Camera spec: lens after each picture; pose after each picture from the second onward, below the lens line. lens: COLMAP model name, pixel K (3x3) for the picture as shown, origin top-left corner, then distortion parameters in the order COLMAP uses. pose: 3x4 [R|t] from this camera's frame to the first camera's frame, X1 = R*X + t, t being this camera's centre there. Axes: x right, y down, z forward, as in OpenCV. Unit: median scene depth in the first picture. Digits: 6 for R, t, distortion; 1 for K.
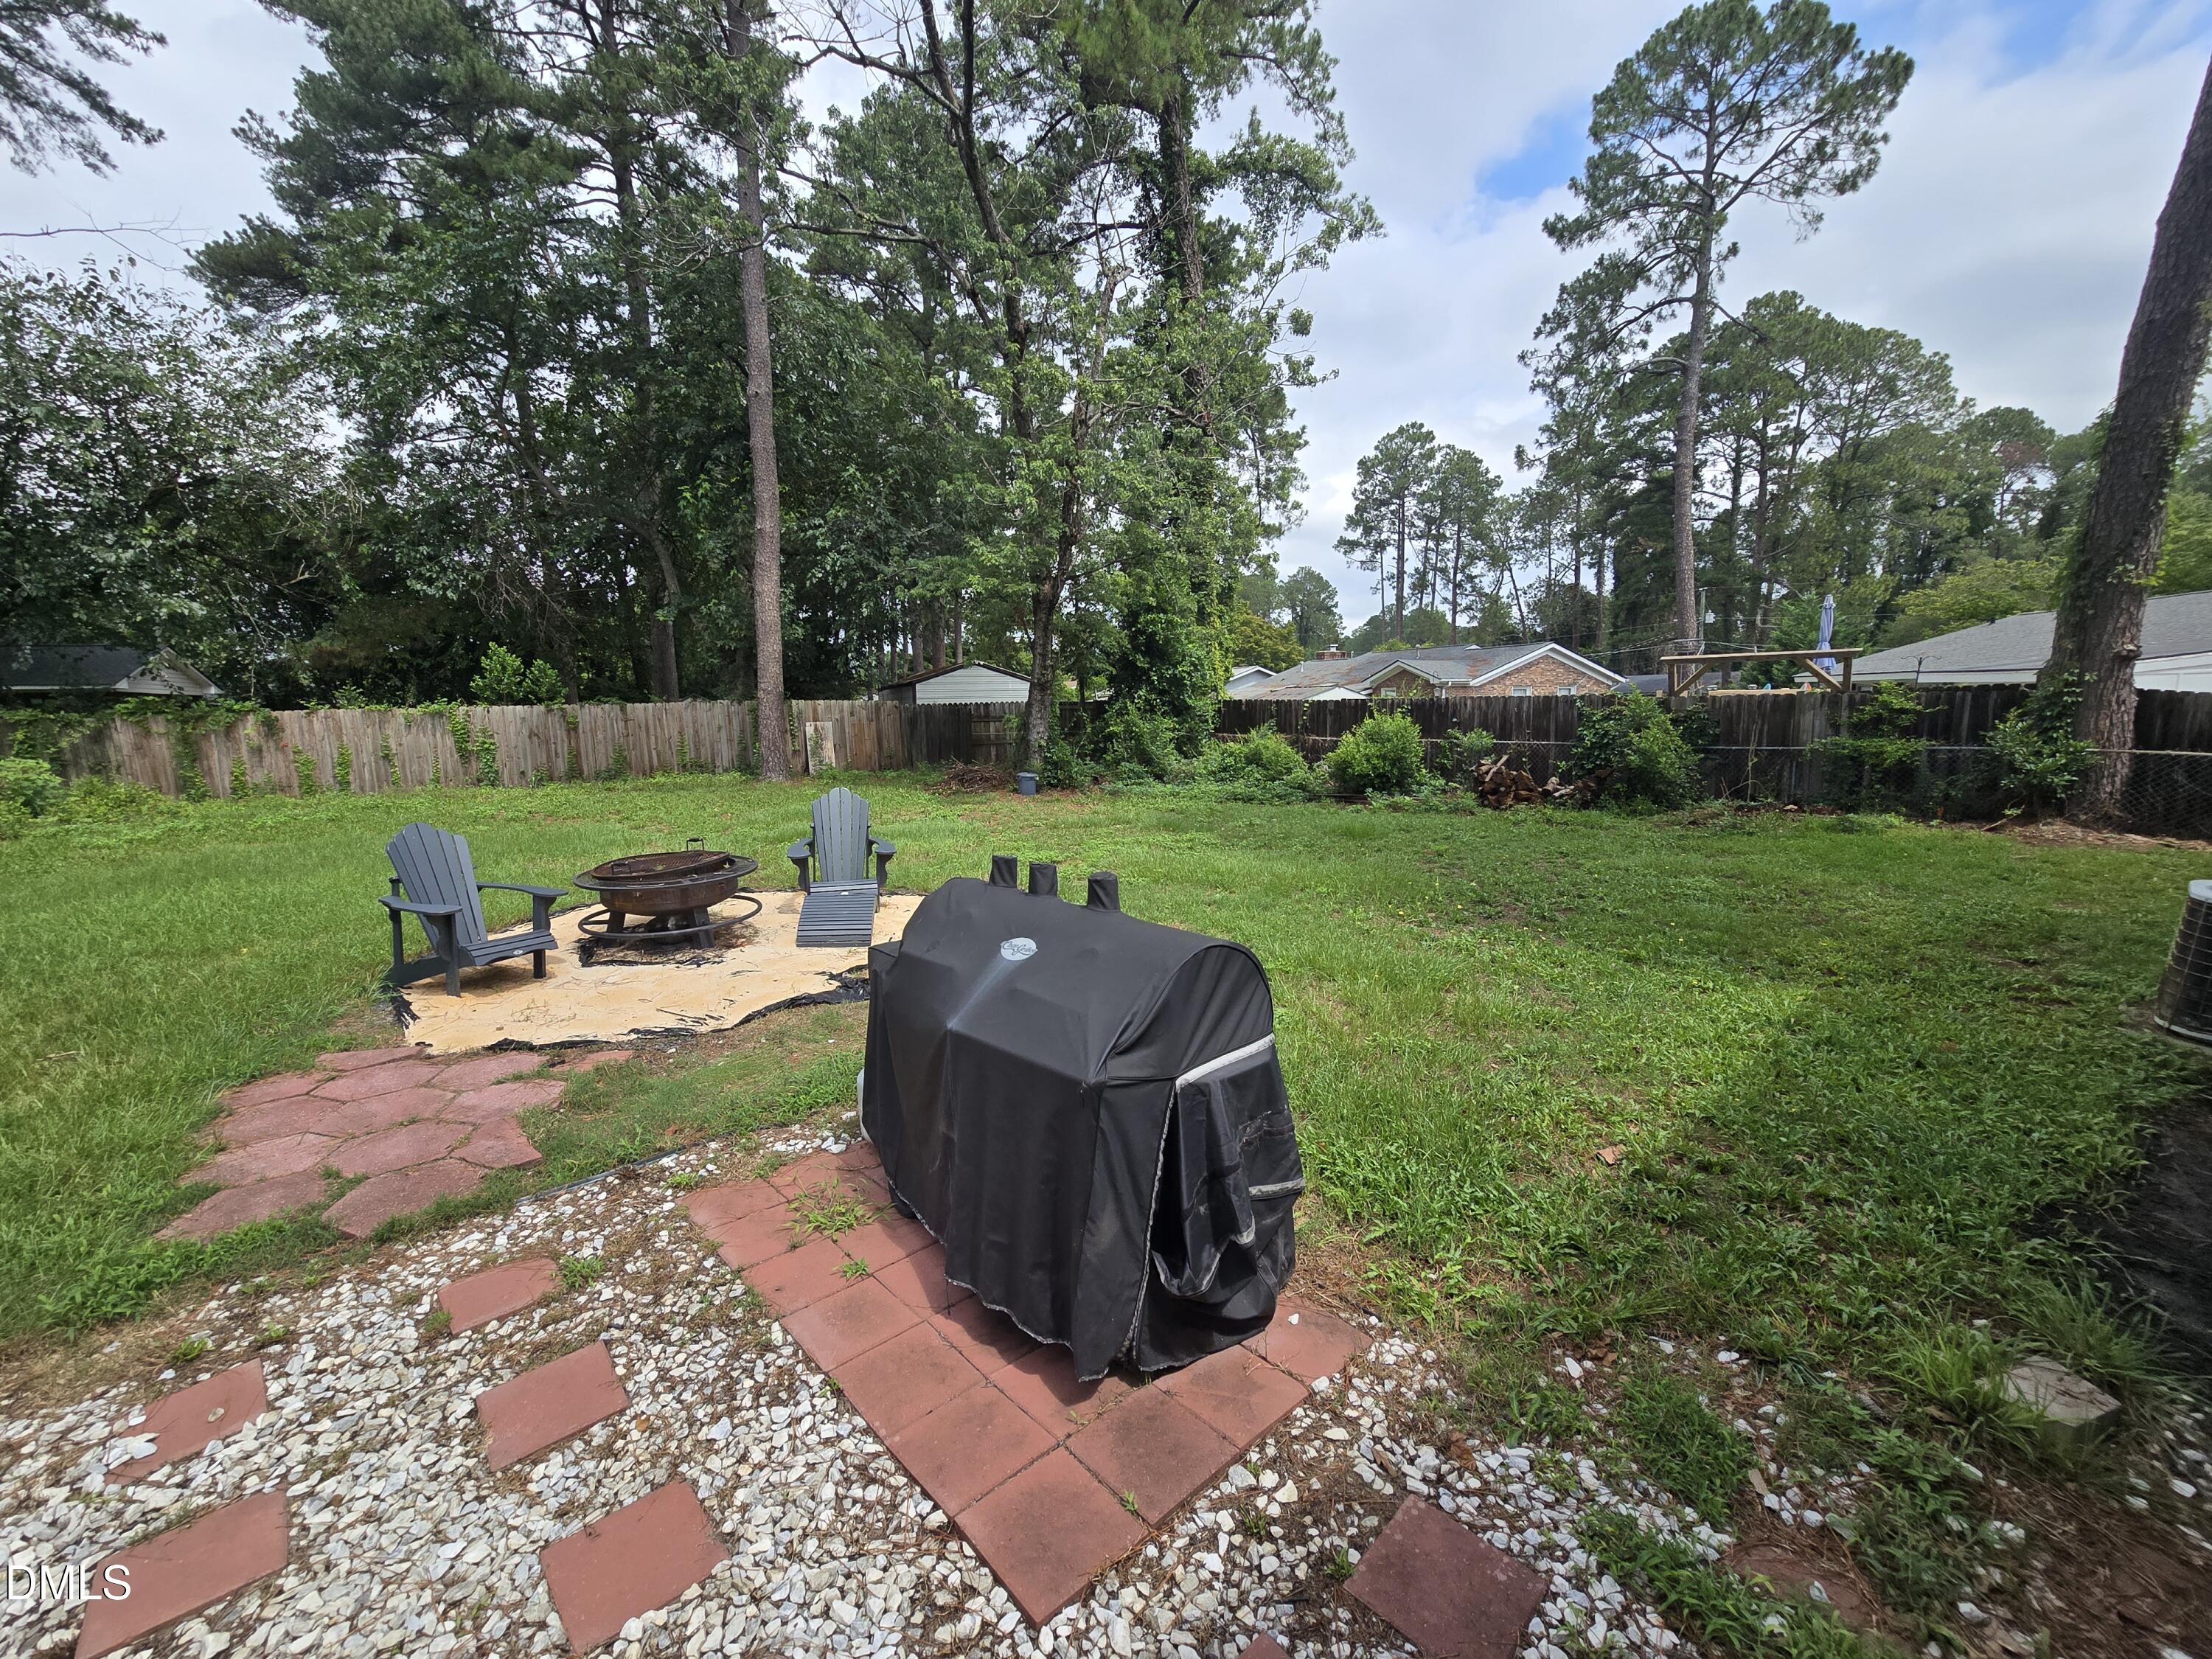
lens RADIAL K [[910.2, 0, 1107.9], [0, 910.2, 826.7], [0, 0, 1]] dist [-0.006152, 0.001423]
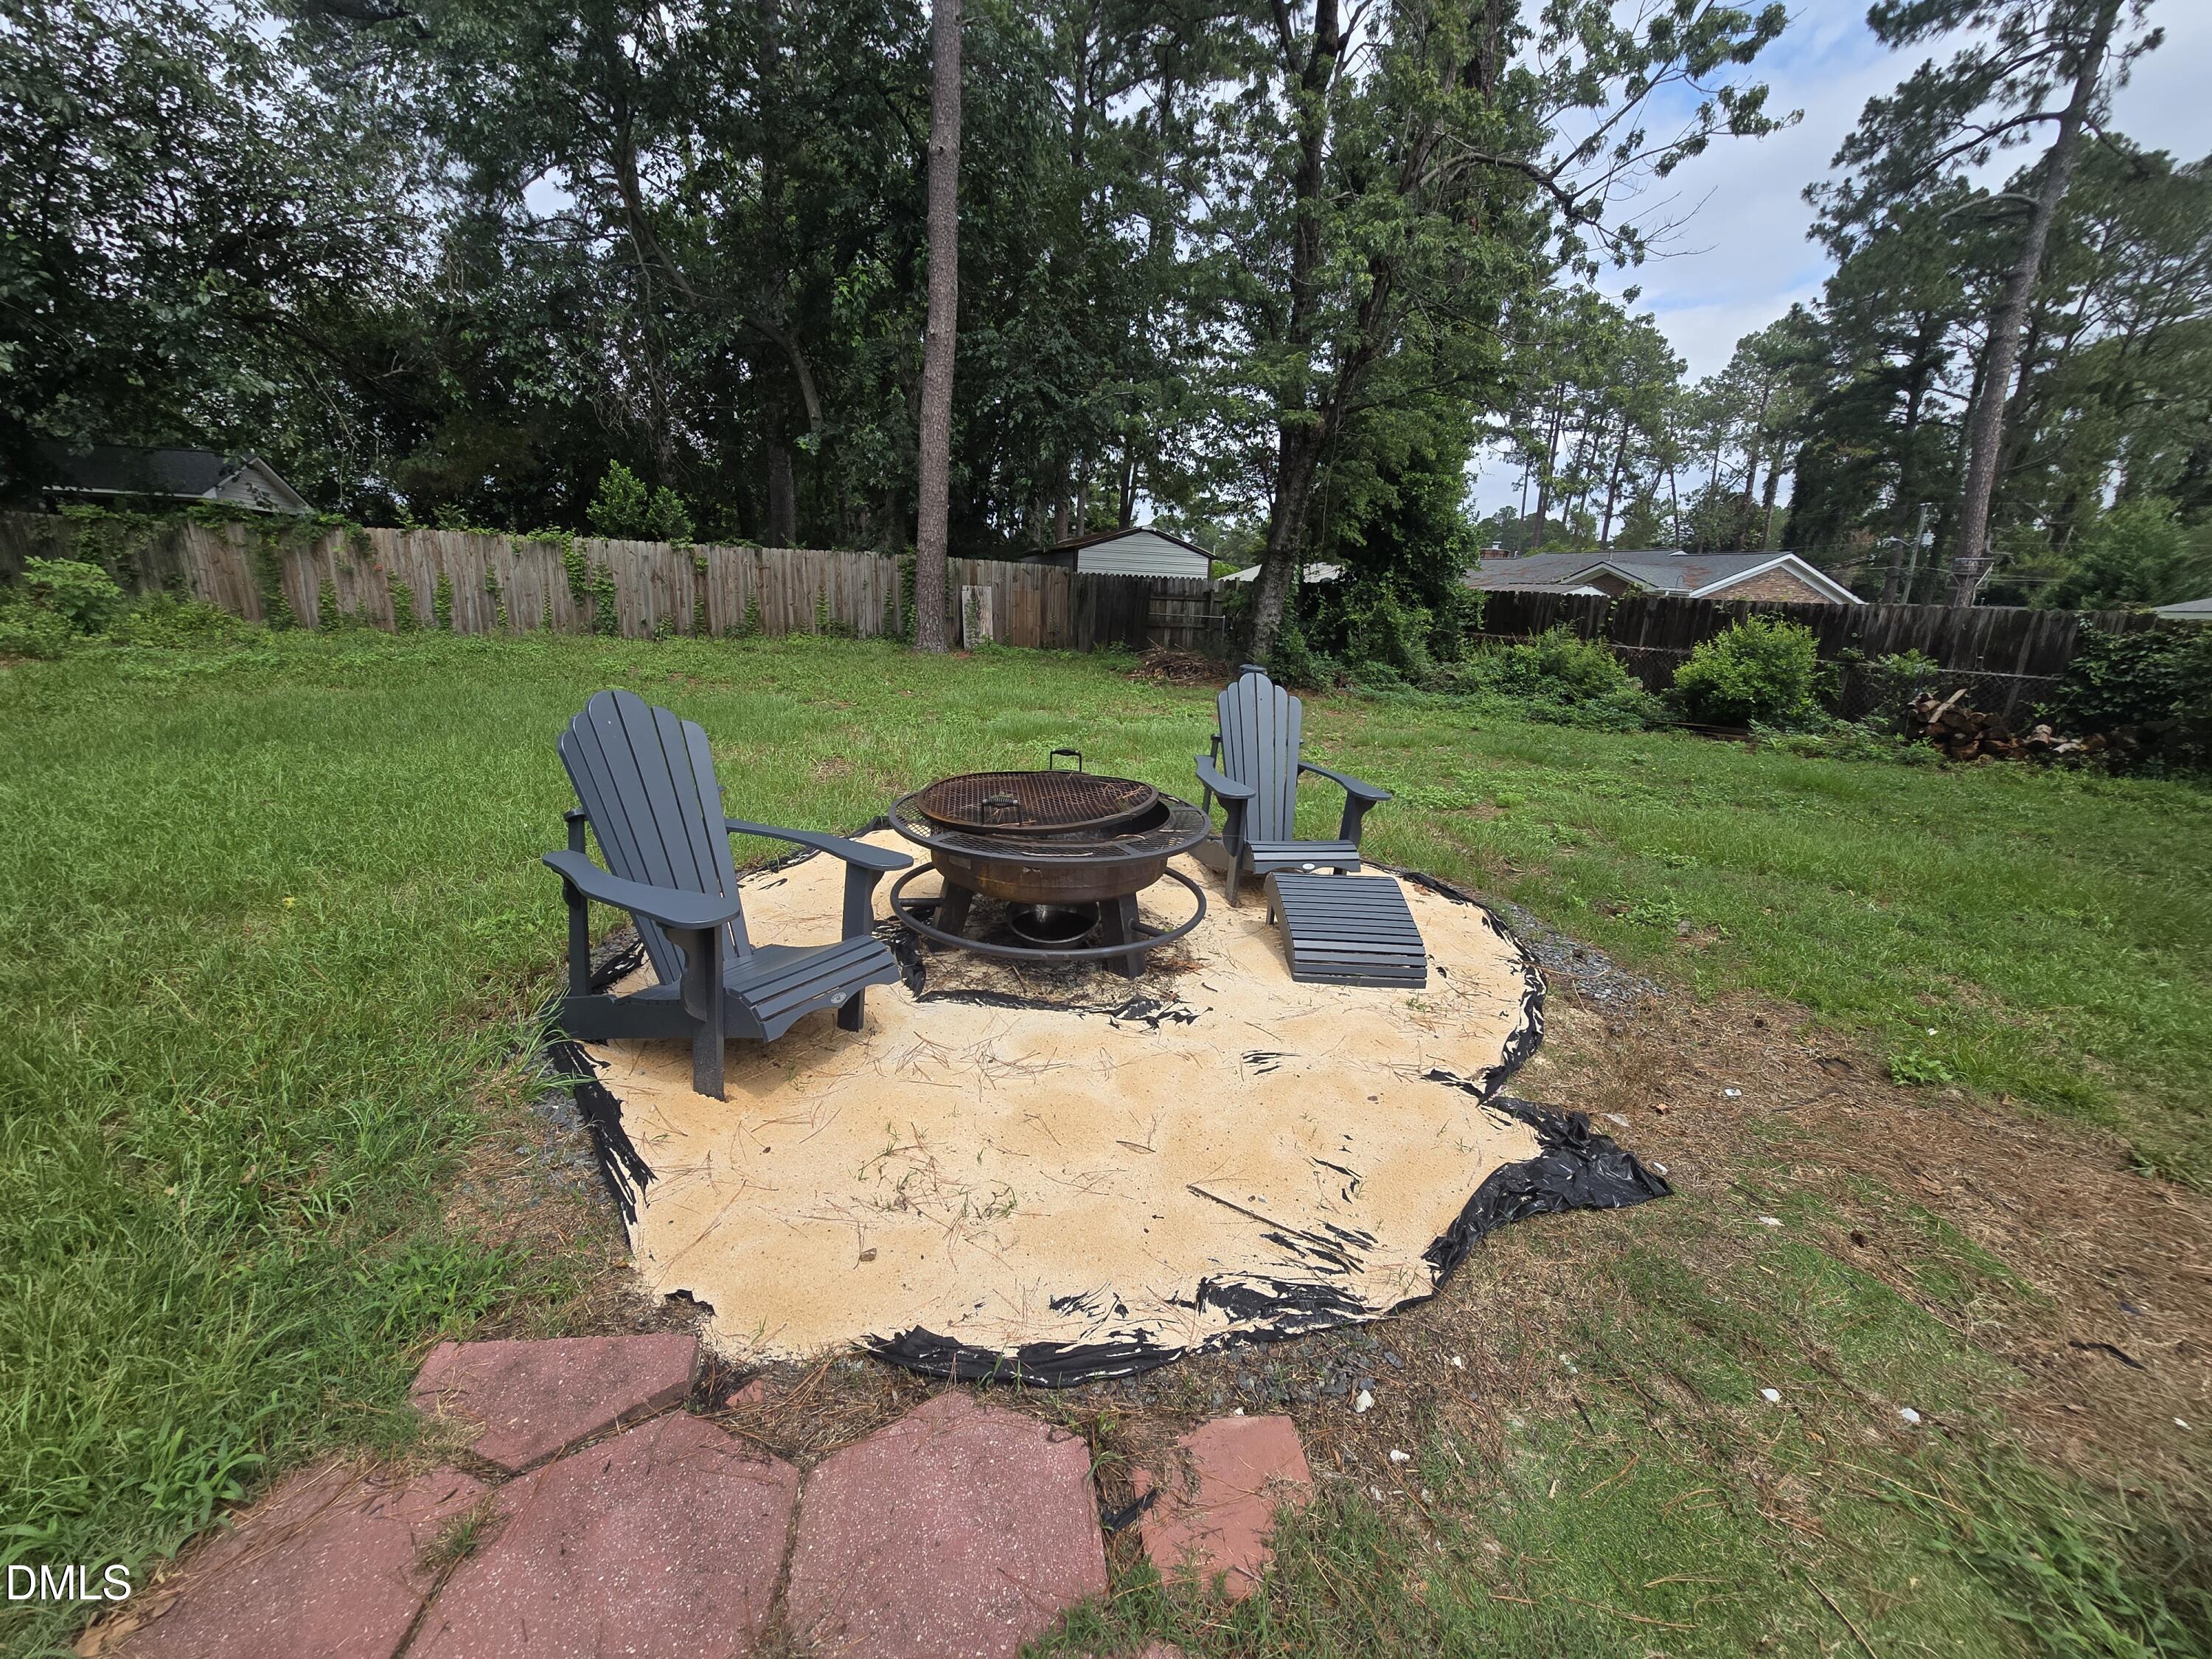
lens RADIAL K [[910.2, 0, 1105.0], [0, 910.2, 825.6], [0, 0, 1]] dist [-0.006152, 0.001423]
pose [[0.994508, 0.082753, -0.064082, -0.152061], [-0.074839, 0.990269, 0.117334, -0.003078], [0.073168, -0.111894, 0.991023, 0.175263]]
